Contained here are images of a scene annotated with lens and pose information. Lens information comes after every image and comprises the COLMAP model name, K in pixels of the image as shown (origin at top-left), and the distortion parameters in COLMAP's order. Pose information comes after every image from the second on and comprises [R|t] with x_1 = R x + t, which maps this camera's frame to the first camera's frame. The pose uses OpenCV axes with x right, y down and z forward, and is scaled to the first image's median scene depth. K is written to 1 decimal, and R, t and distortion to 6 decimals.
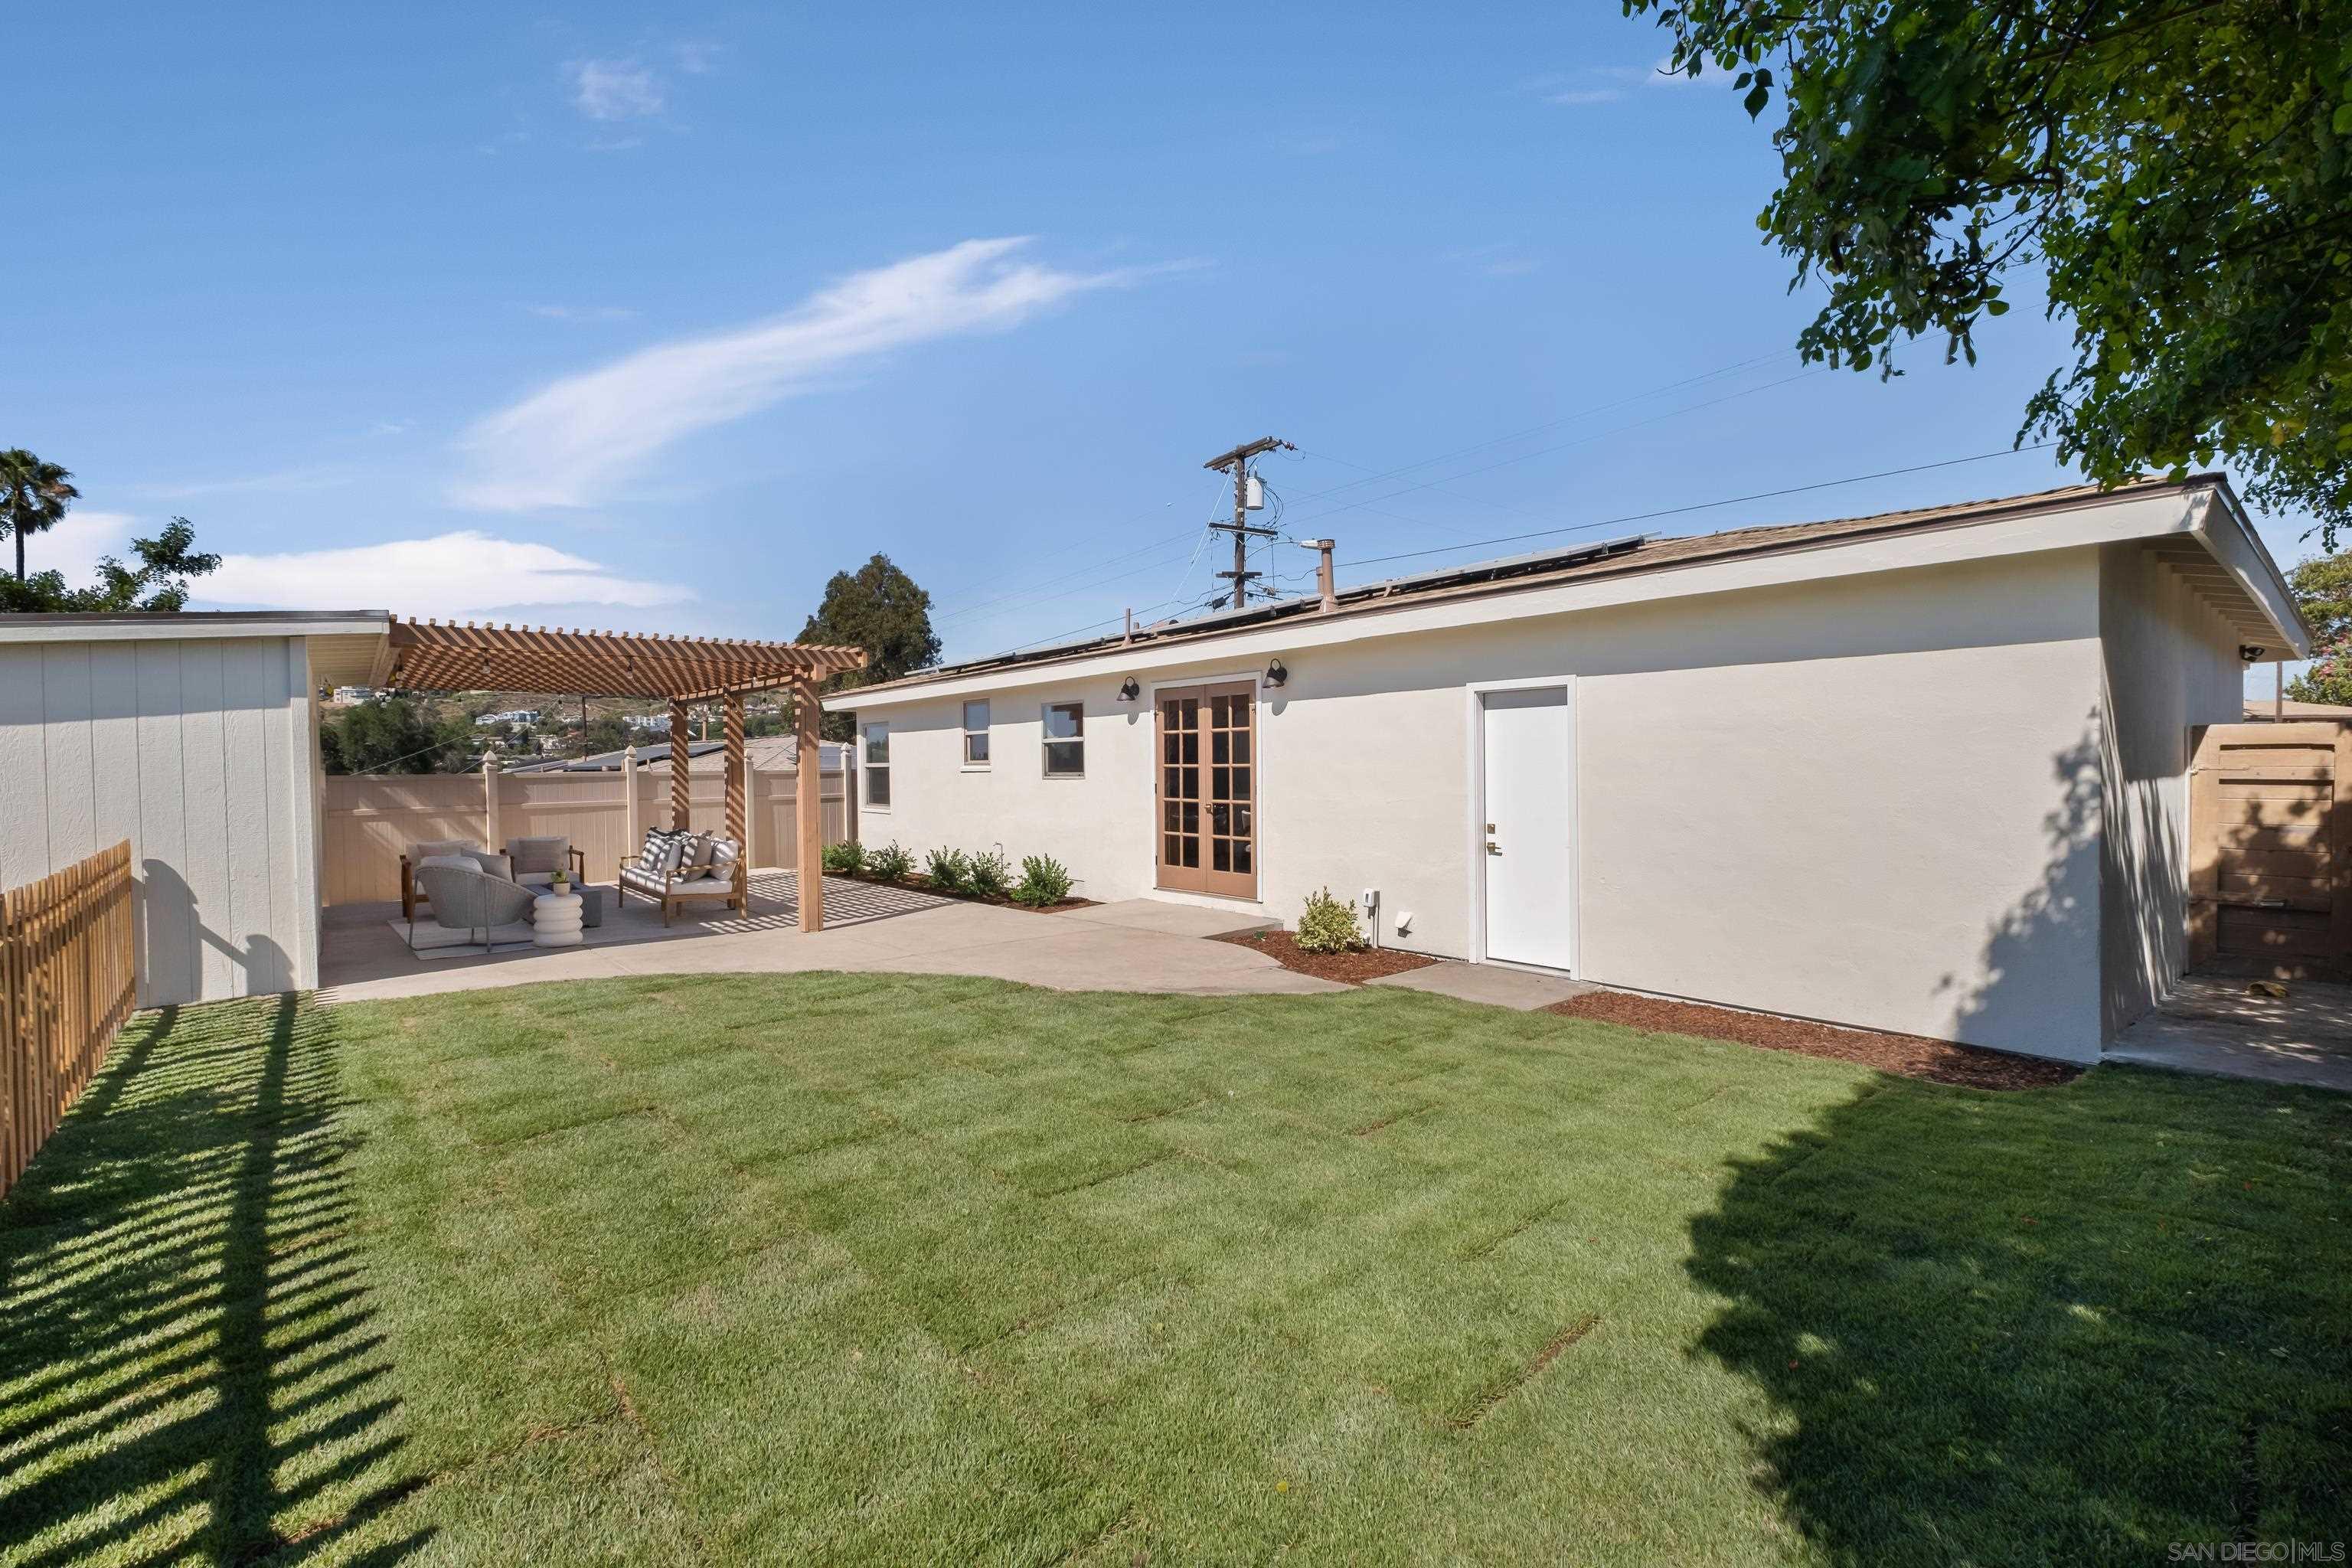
lens RADIAL K [[1024.6, 0, 1177.5], [0, 1024.6, 790.5], [0, 0, 1]] dist [-0.002368, -0.000478]
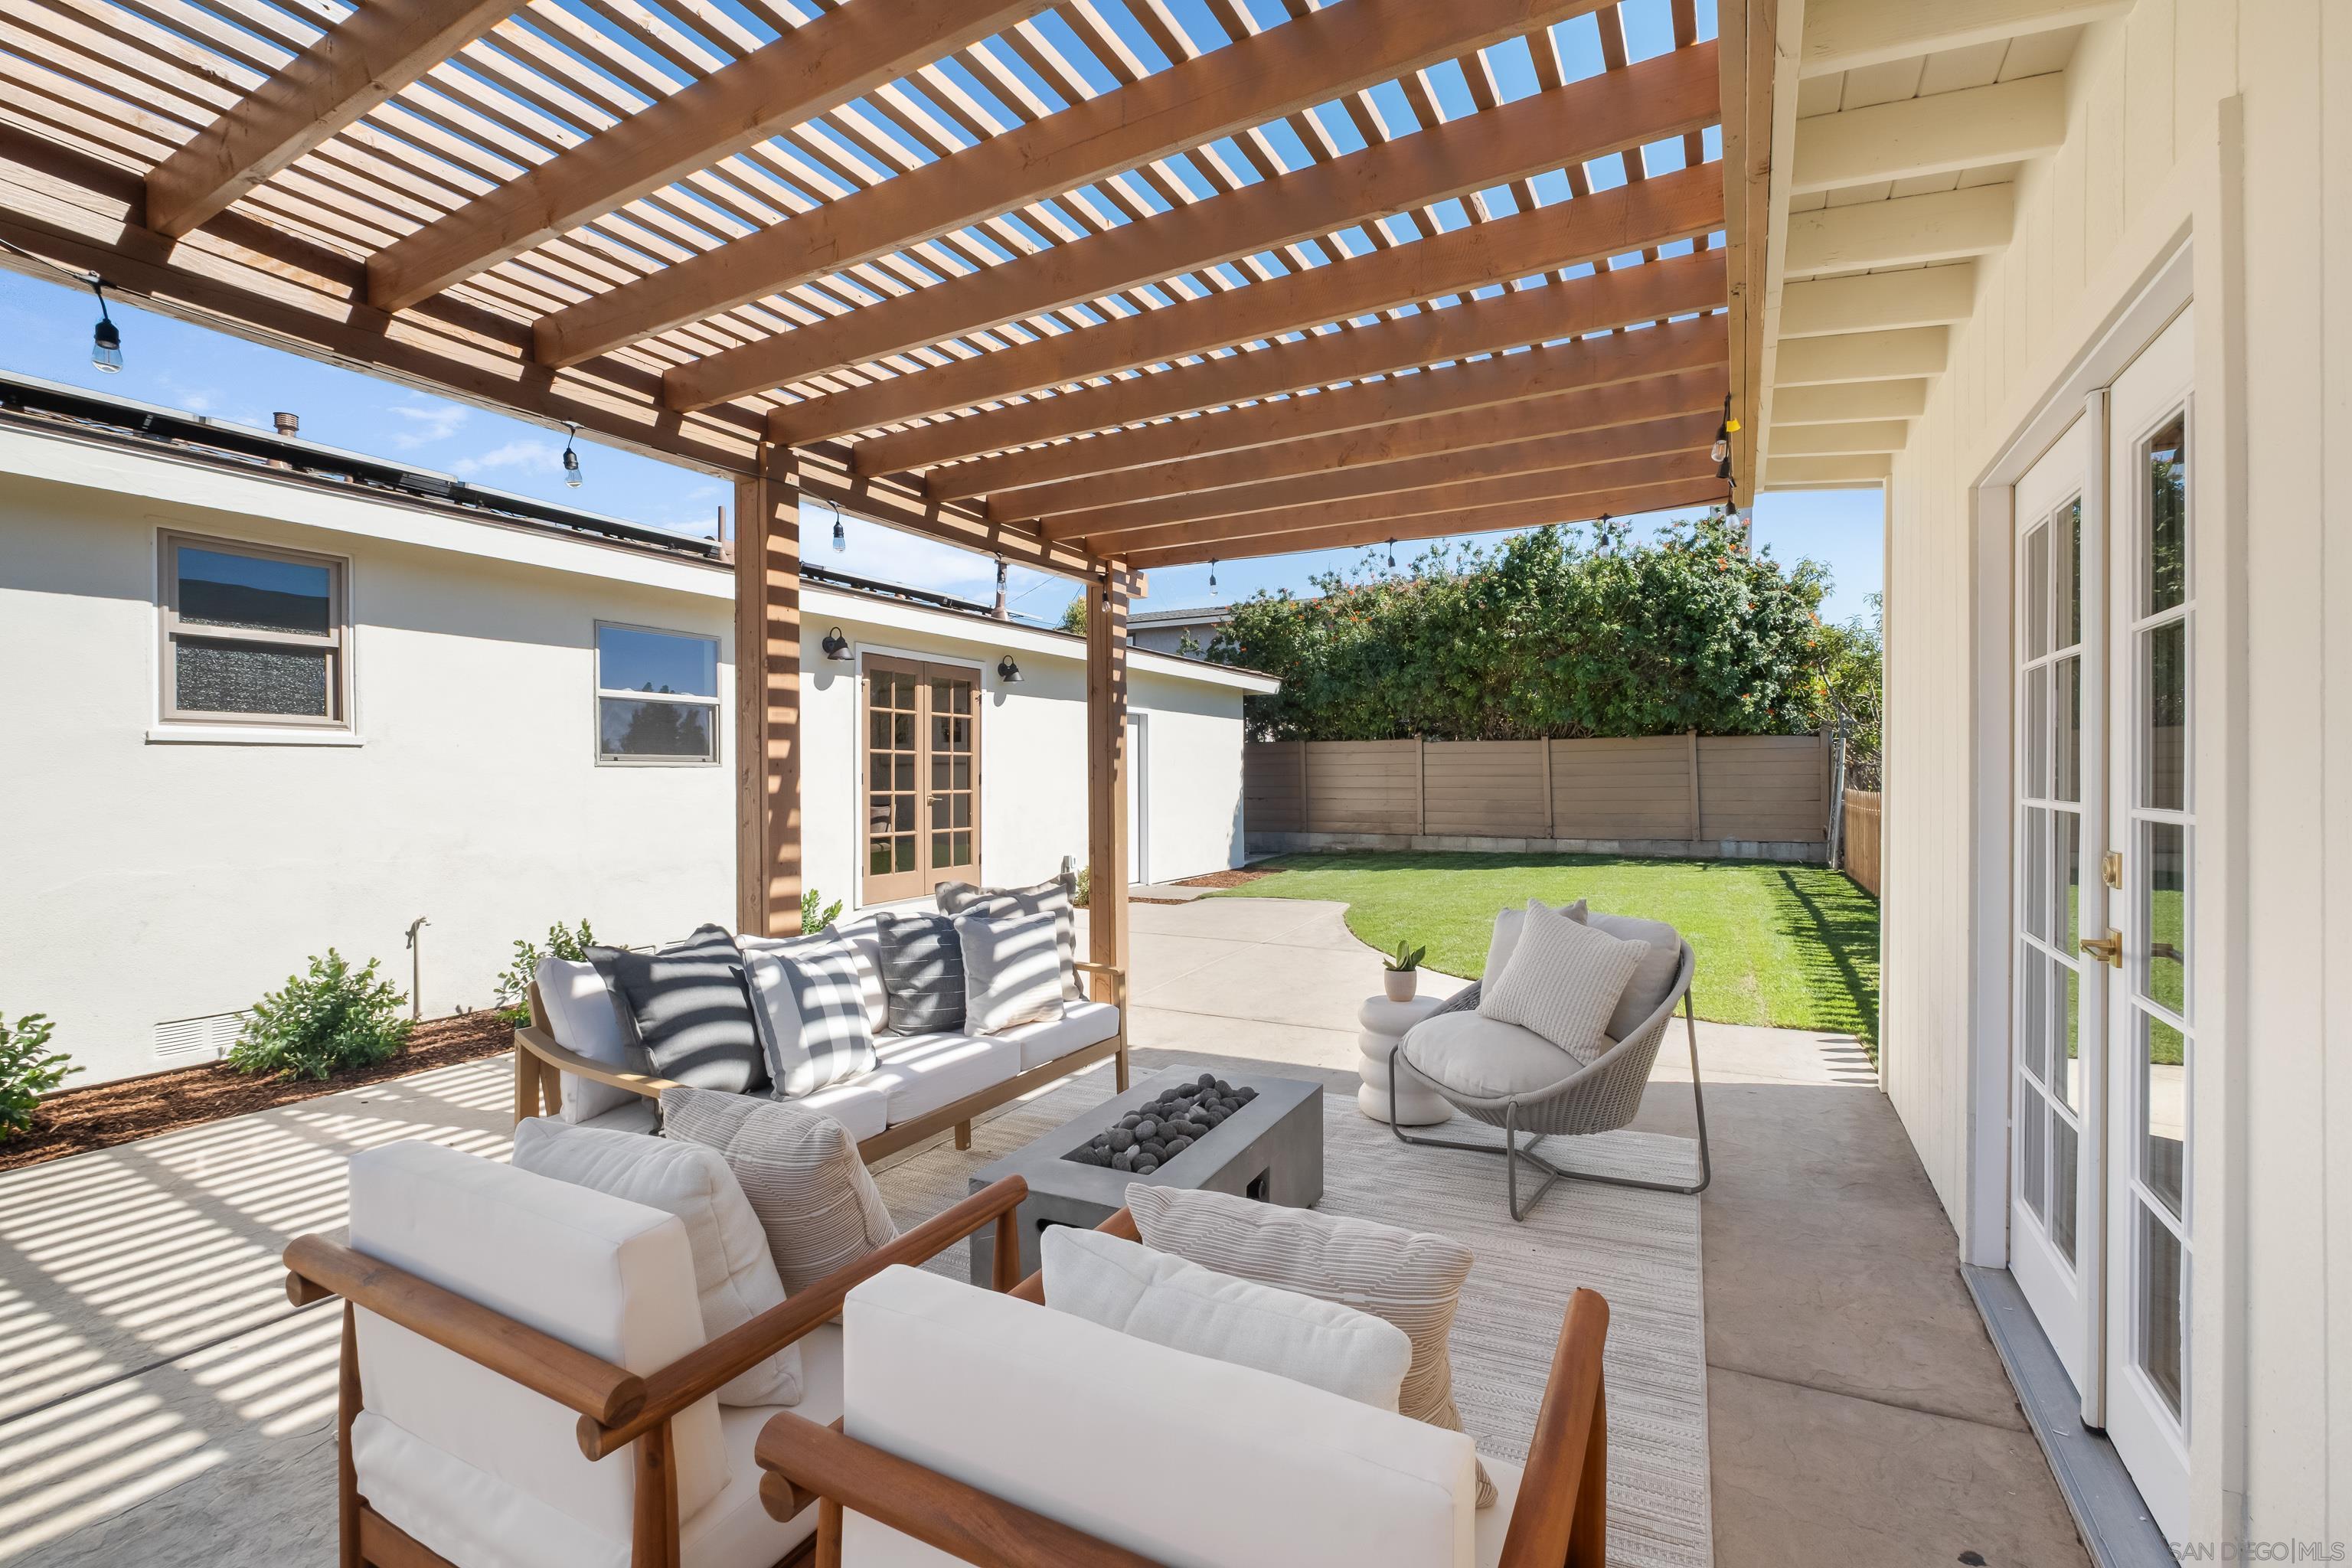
lens RADIAL K [[1032.1, 0, 1188.5], [0, 1032.1, 782.1], [0, 0, 1]] dist [0.001643, 0.000216]
pose [[-0.371900, 0.008469, 0.928234, -0.862615], [0.031371, 0.999502, 0.003450, 0.005635], [-0.927743, 0.030402, -0.371980, 1.101649]]
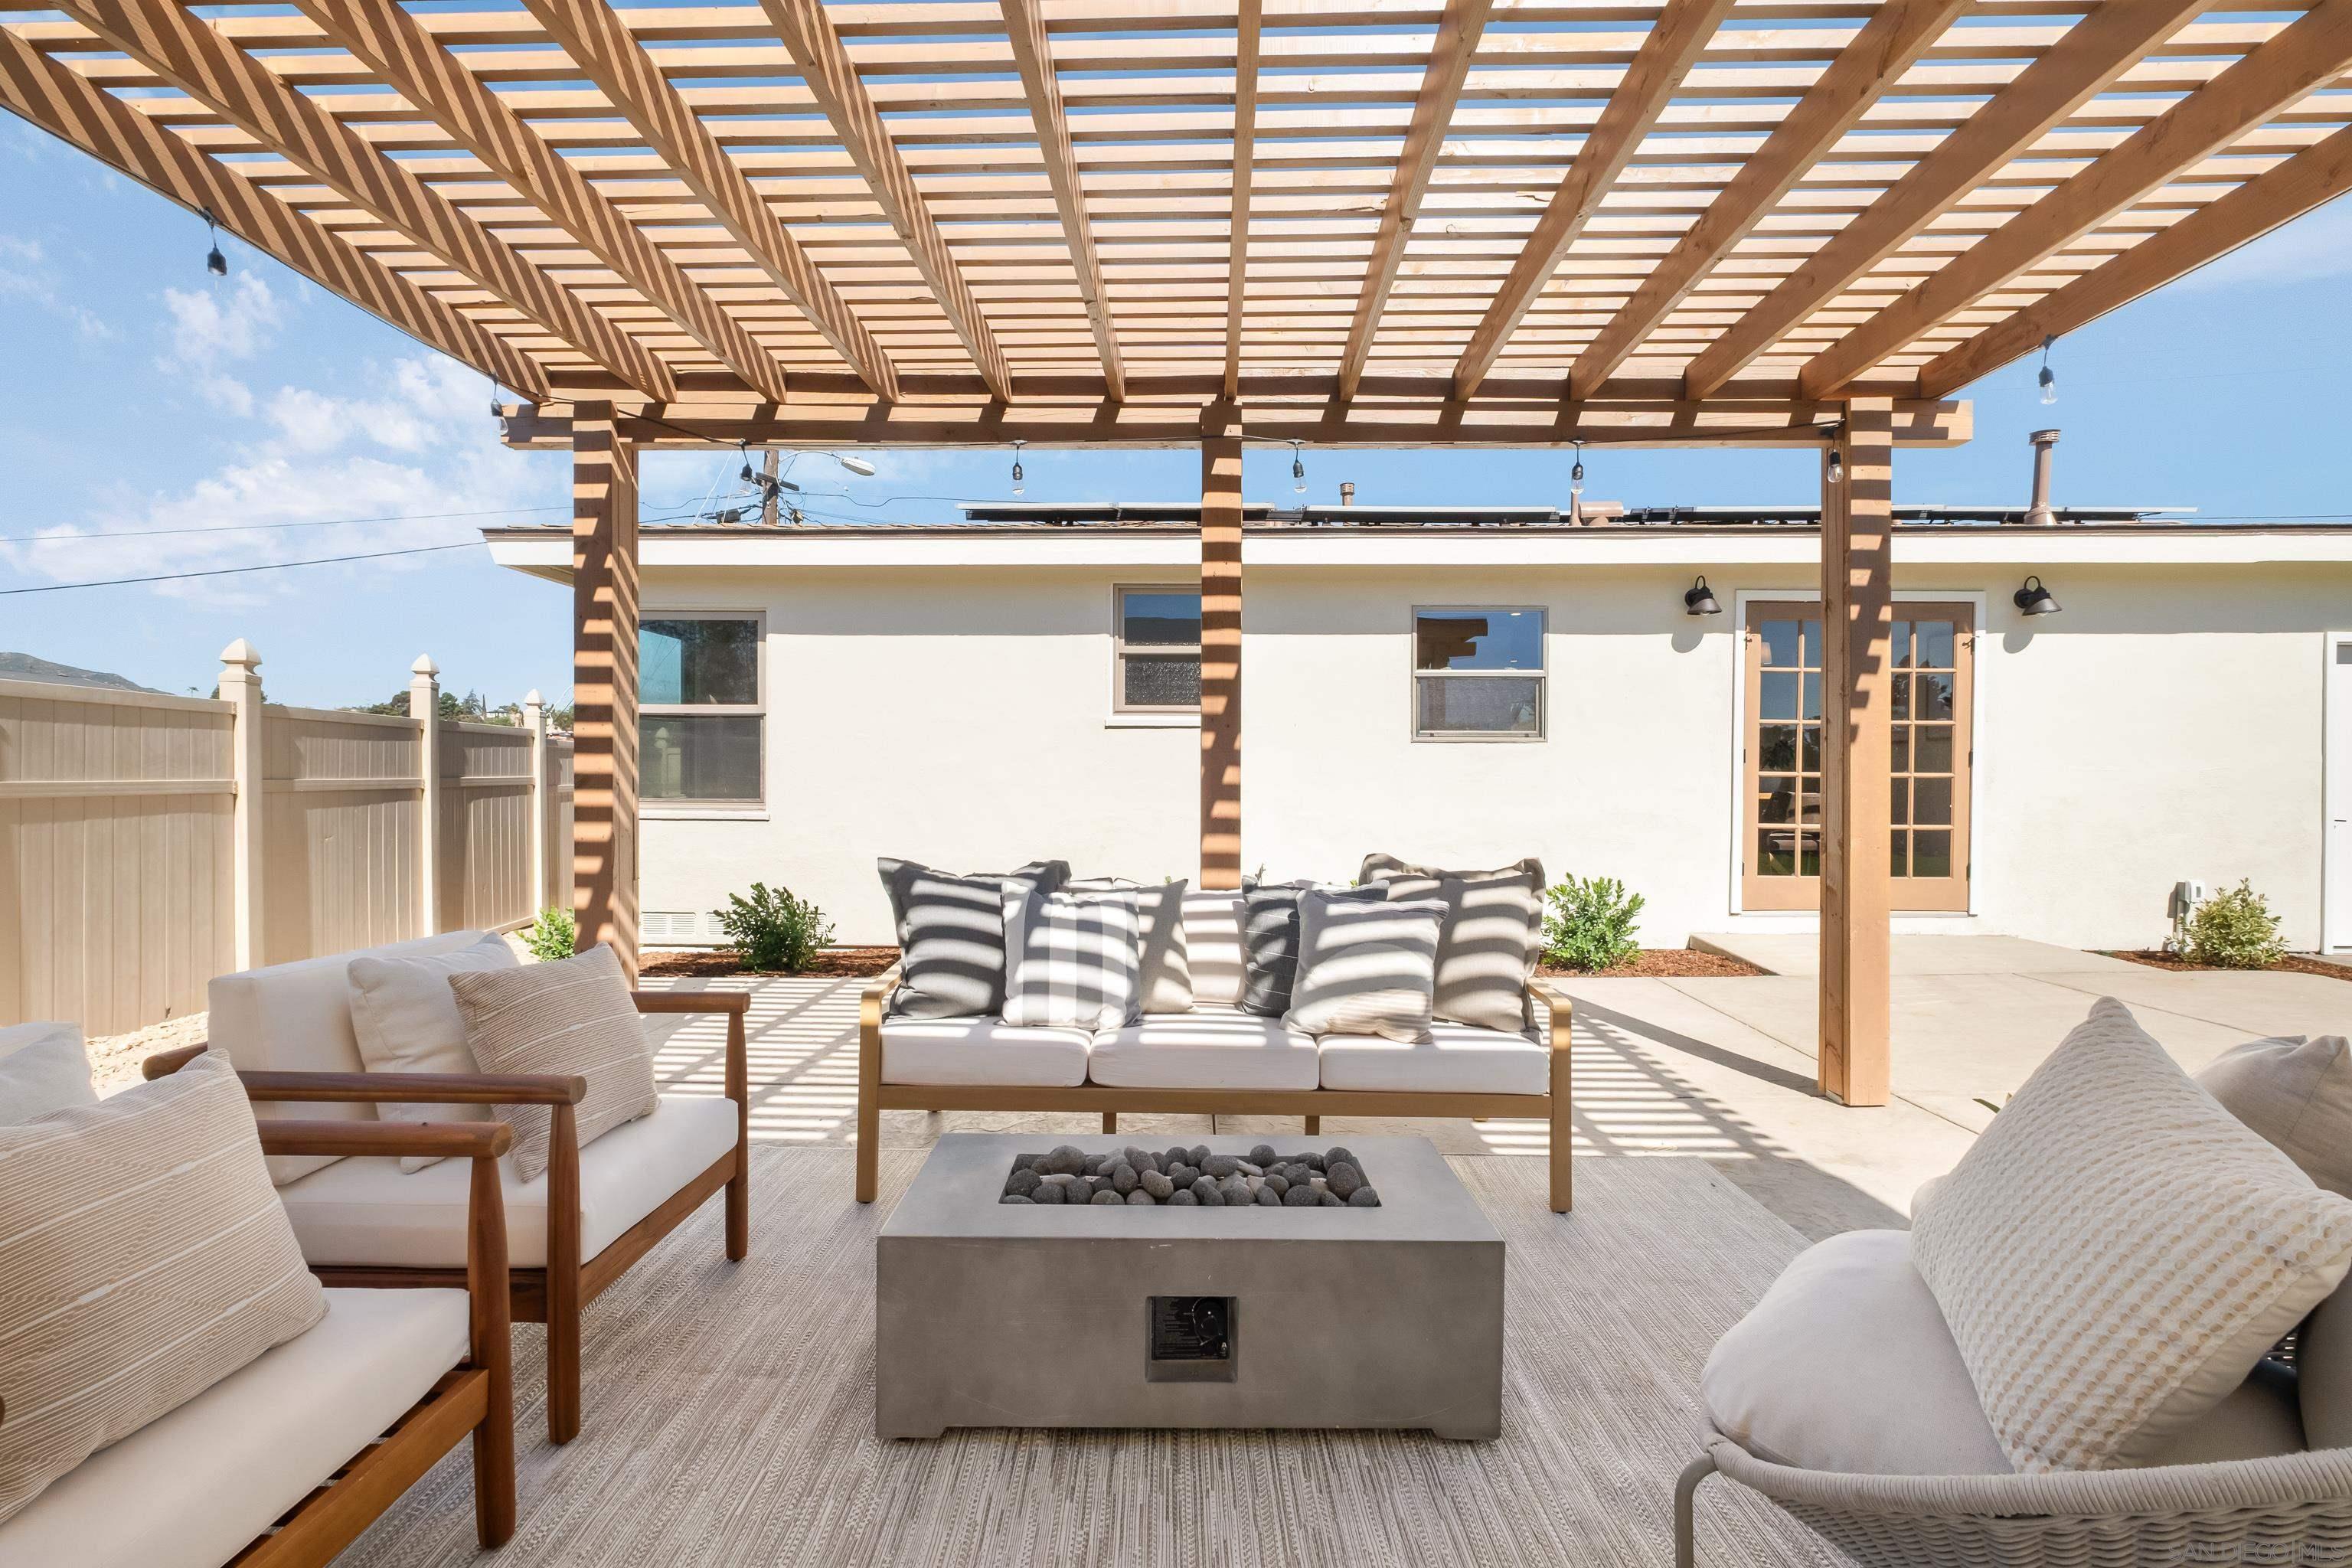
lens RADIAL K [[1024.6, 0, 1177.5], [0, 1024.6, 790.5], [0, 0, 1]] dist [-0.002368, -0.000478]
pose [[0.662306, 0.002537, 0.749229, -0.753660], [0.007472, 0.999922, -0.009992, 0.023854], [-0.749196, 0.012216, 0.662235, 0.876498]]
